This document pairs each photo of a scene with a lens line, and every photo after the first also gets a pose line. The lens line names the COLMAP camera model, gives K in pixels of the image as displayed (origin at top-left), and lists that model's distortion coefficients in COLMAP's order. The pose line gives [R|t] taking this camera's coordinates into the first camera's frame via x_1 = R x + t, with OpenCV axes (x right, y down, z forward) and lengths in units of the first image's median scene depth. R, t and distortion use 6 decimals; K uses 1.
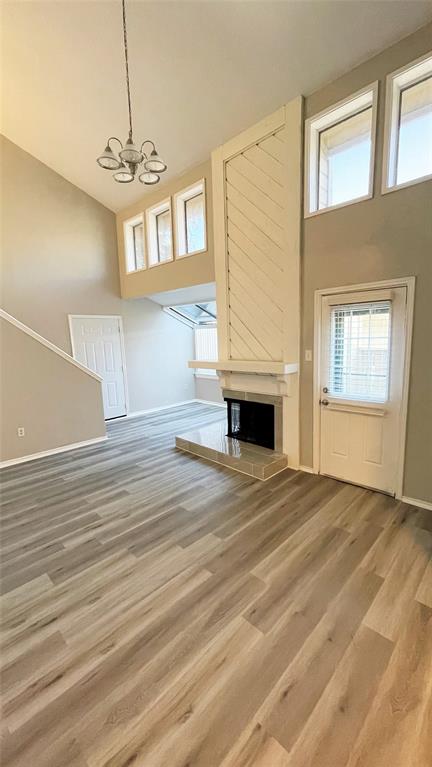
lens RADIAL K [[307.4, 0, 217.7], [0, 307.4, 384.0], [0, 0, 1]] dist [-0.004063, -0.000009]
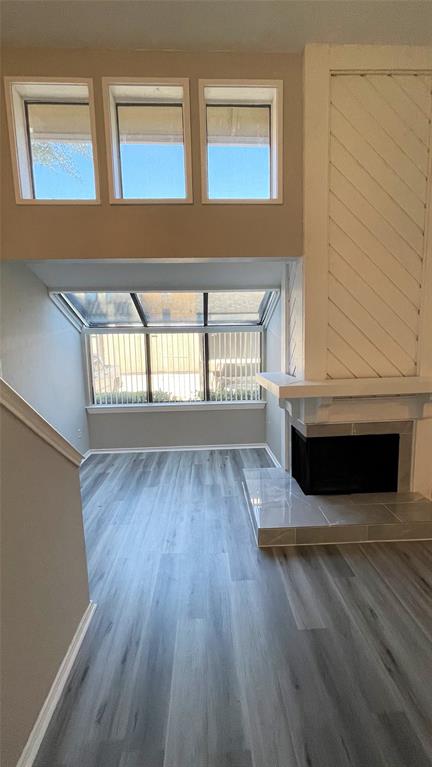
lens RADIAL K [[316.3, 0, 216.0], [0, 316.3, 383.5], [0, 0, 1]] dist [0.043840, 0.000098]
pose [[0.679705, -0.100975, 0.726502, -0.519976], [0.124053, 0.992036, 0.021819, -0.096107], [-0.722919, 0.075294, 0.686818, 0.582653]]
